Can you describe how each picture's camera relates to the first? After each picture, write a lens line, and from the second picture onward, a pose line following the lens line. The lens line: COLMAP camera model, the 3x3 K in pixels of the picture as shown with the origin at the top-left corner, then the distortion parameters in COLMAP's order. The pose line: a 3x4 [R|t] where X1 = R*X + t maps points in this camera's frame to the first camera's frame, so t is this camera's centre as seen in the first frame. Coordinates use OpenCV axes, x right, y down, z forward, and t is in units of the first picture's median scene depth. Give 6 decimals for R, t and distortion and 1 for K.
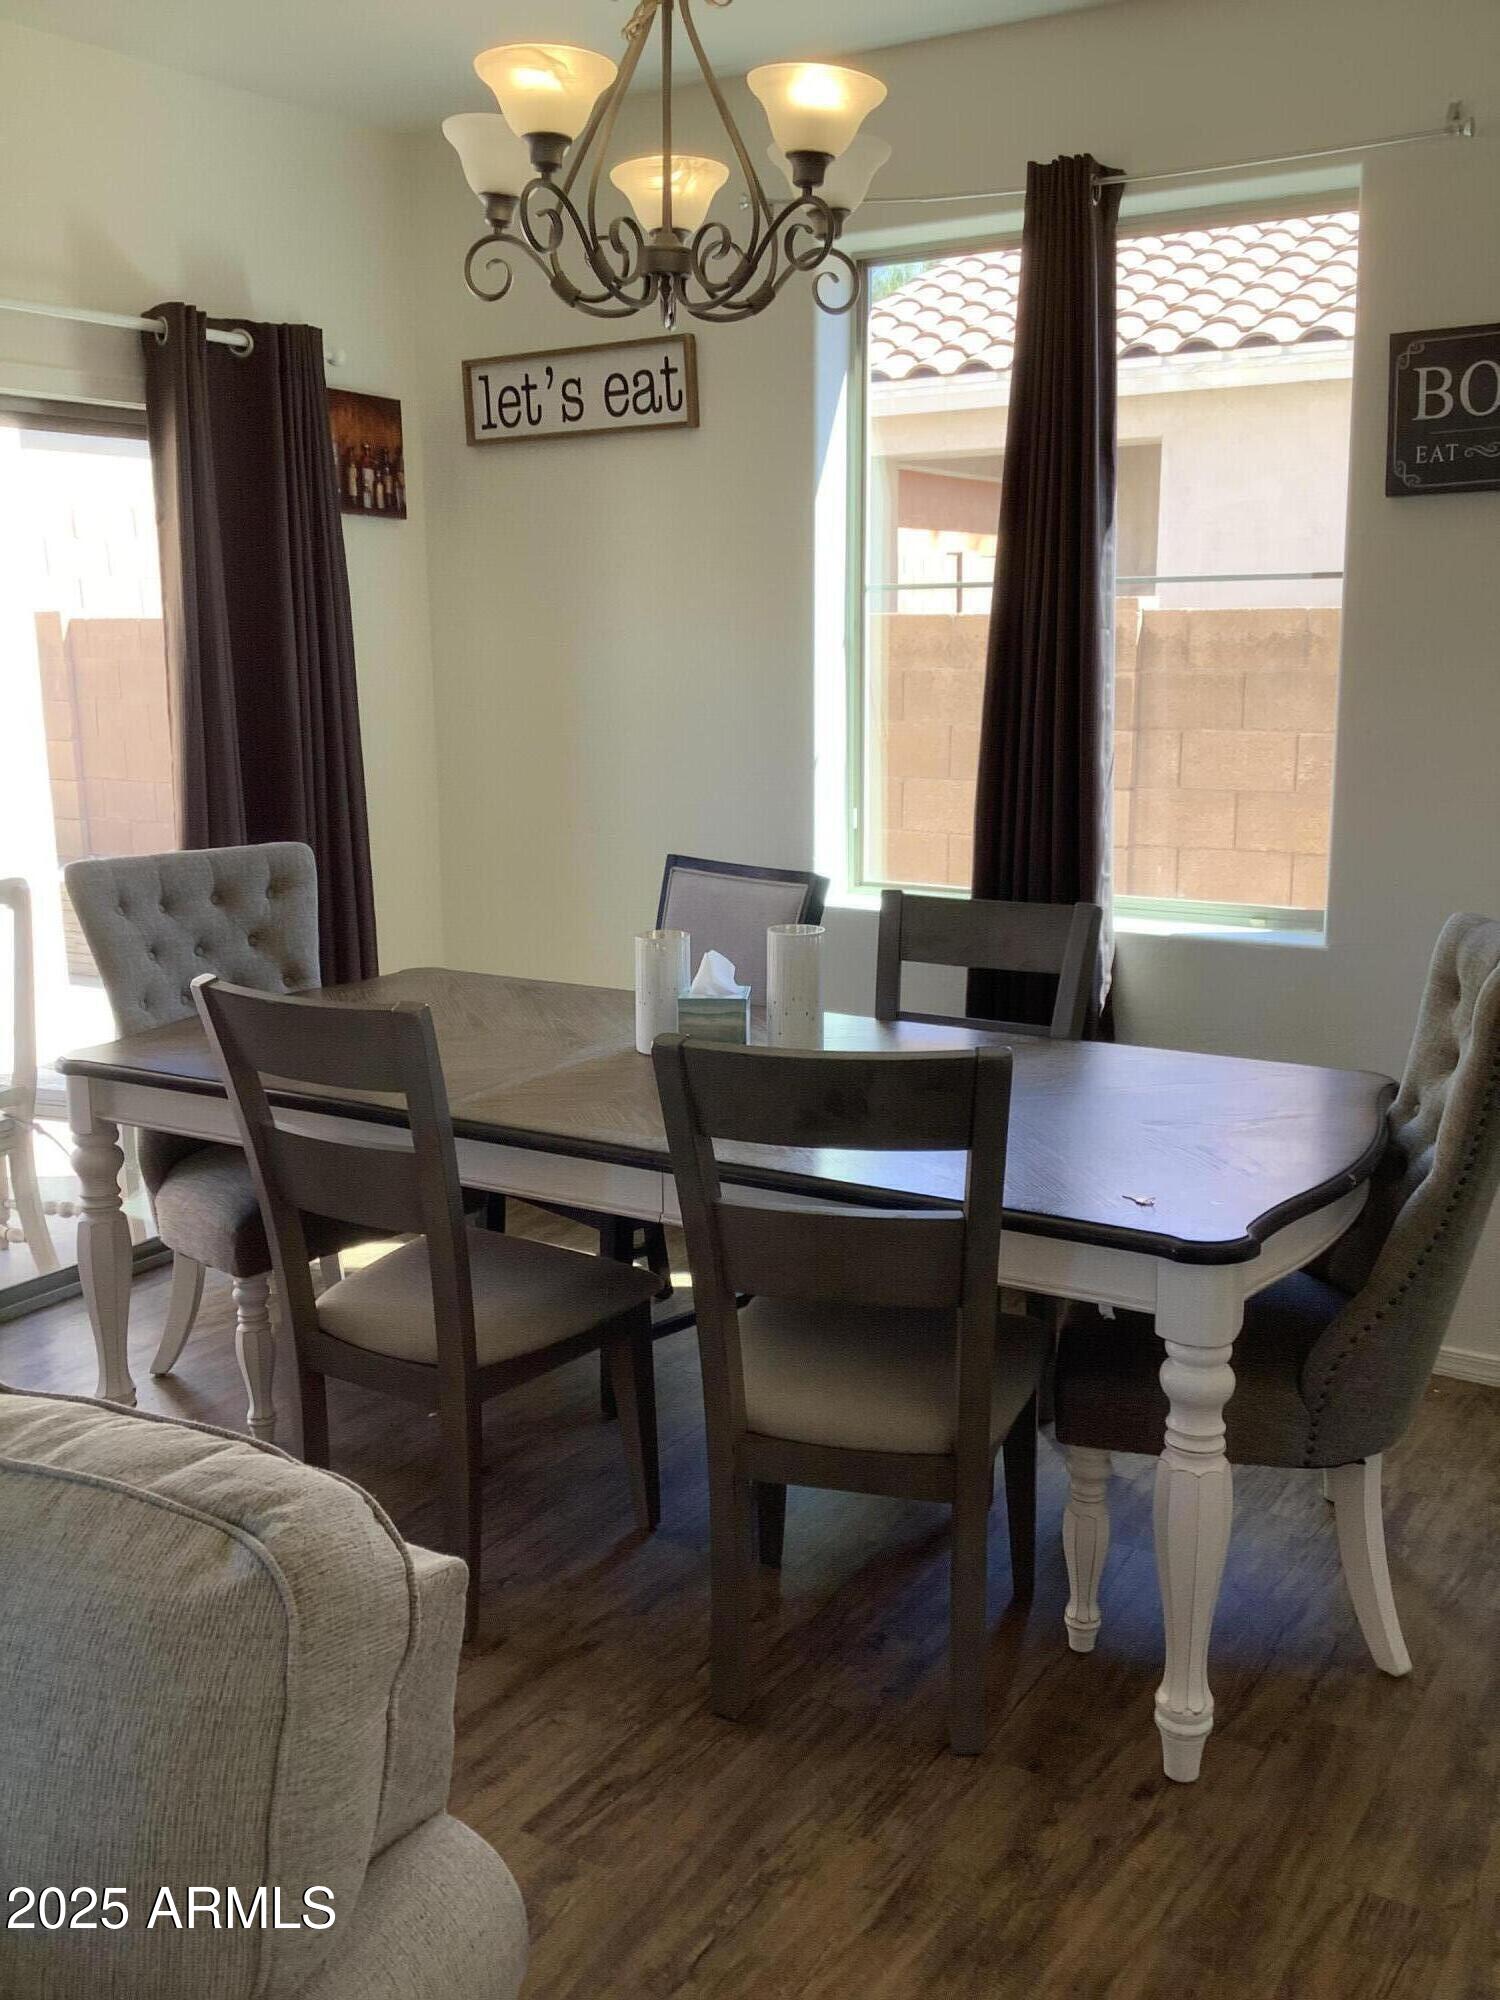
lens RADIAL K [[1845.6, 0, 759.6], [0, 1845.6, 1002.2], [0, 0, 1]] dist [-0.007240, 0.000000]
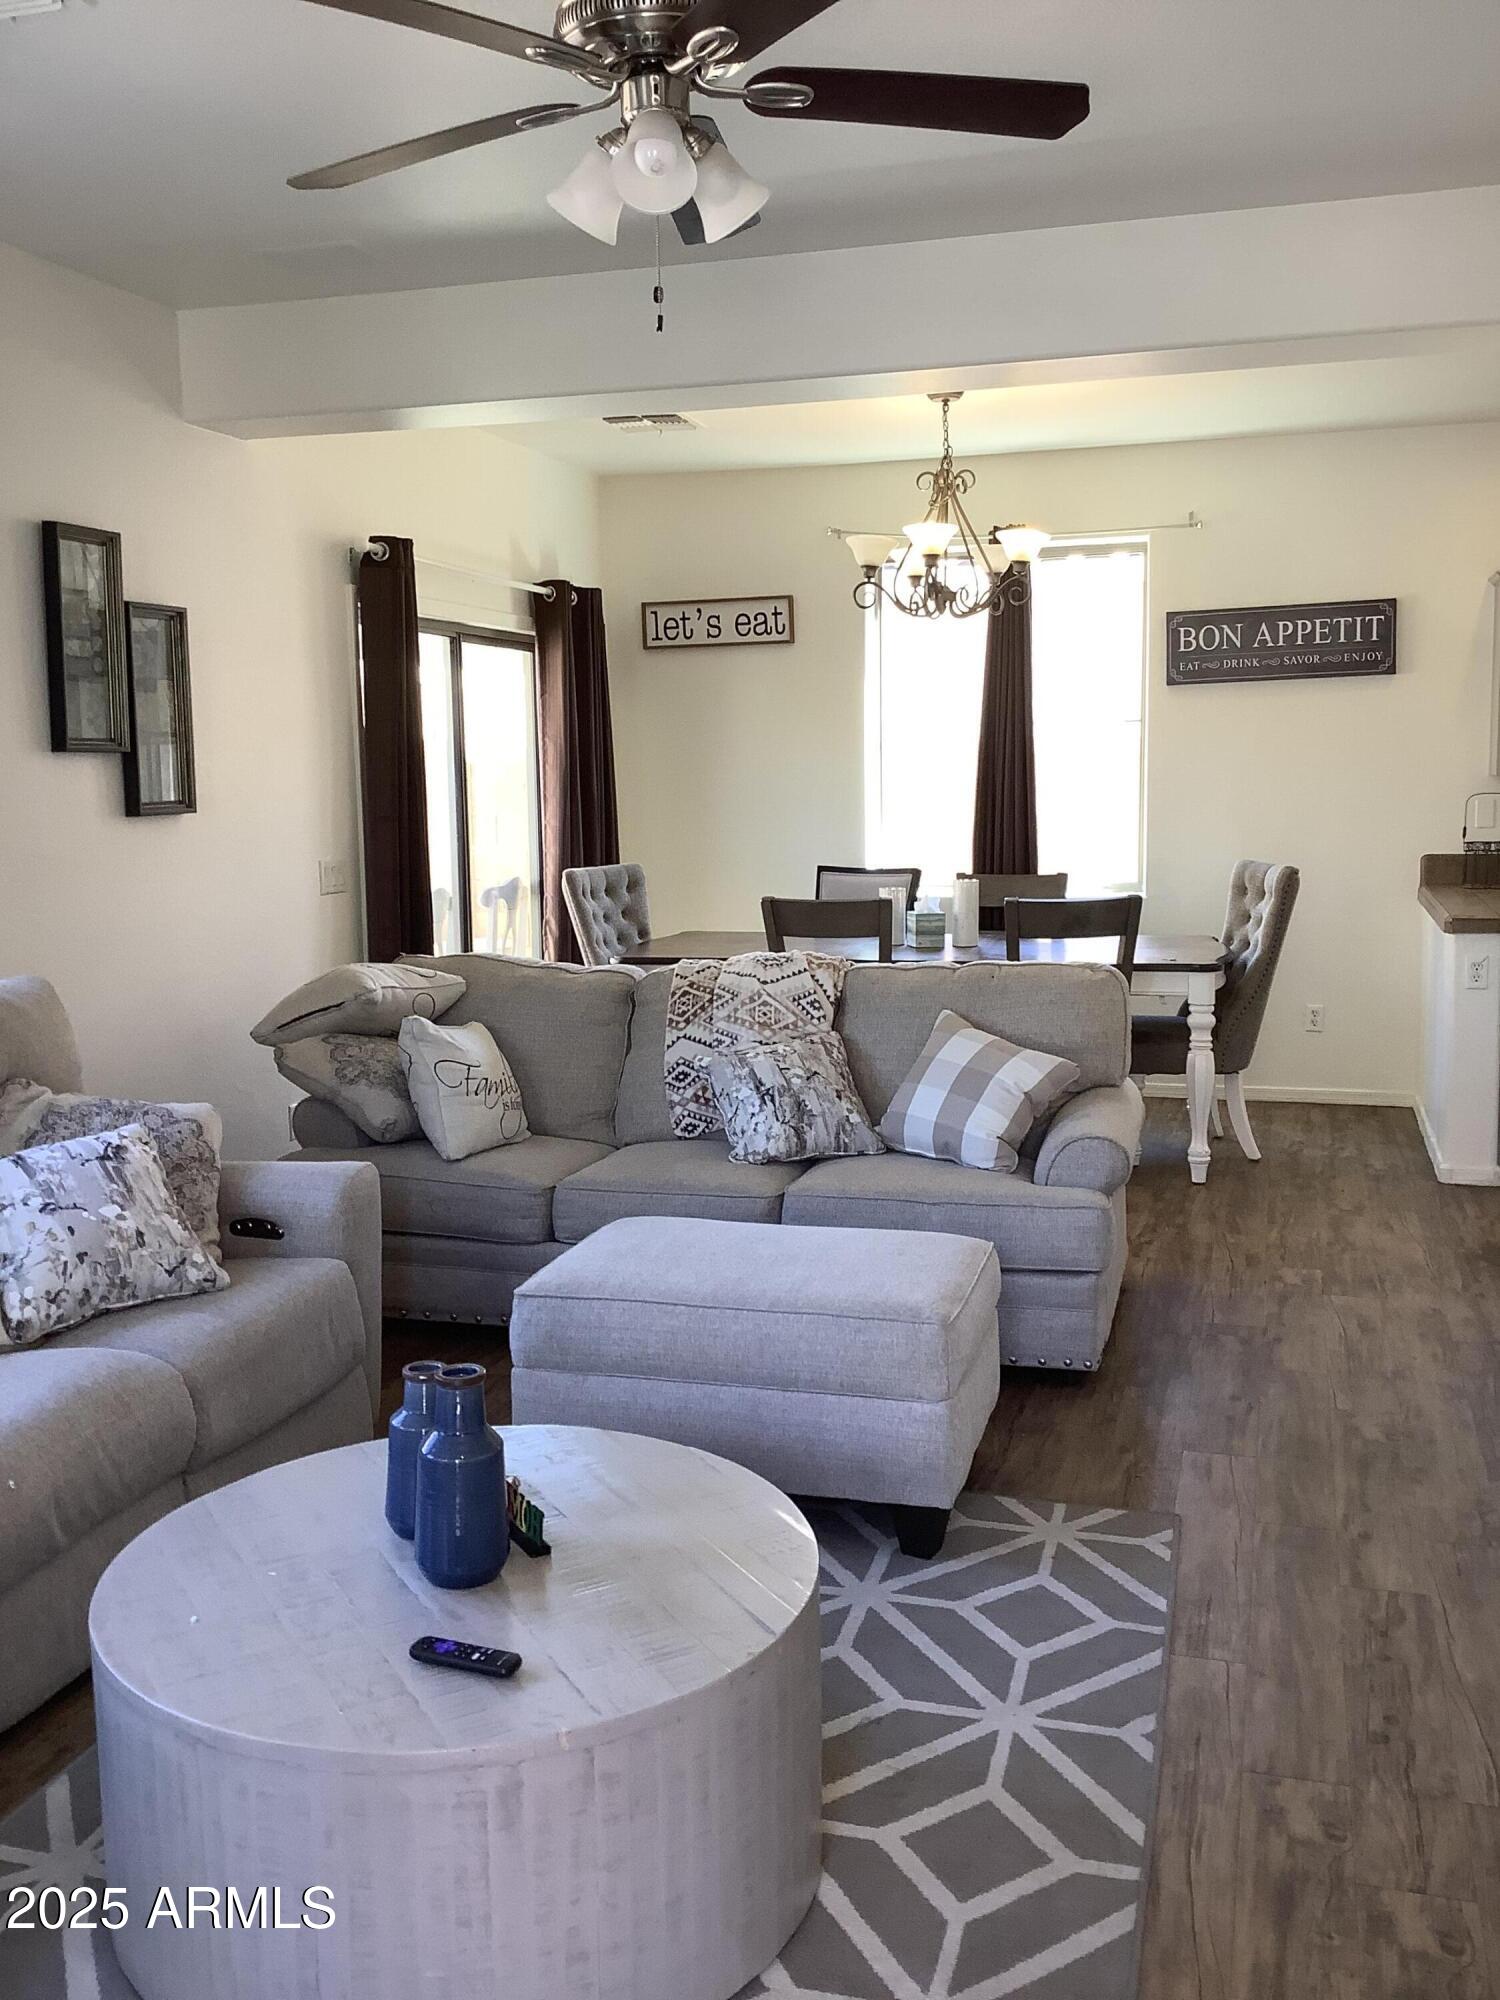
lens RADIAL K [[1845.6, 0, 743.5], [0, 1845.6, 998.7], [0, 0, 1]] dist [-0.007240, 0.000000]
pose [[0.959456, -0.046973, 0.277916, -0.617513], [0.067631, 0.995577, -0.065215, 0.164784], [-0.273624, 0.081366, 0.958389, -0.746328]]
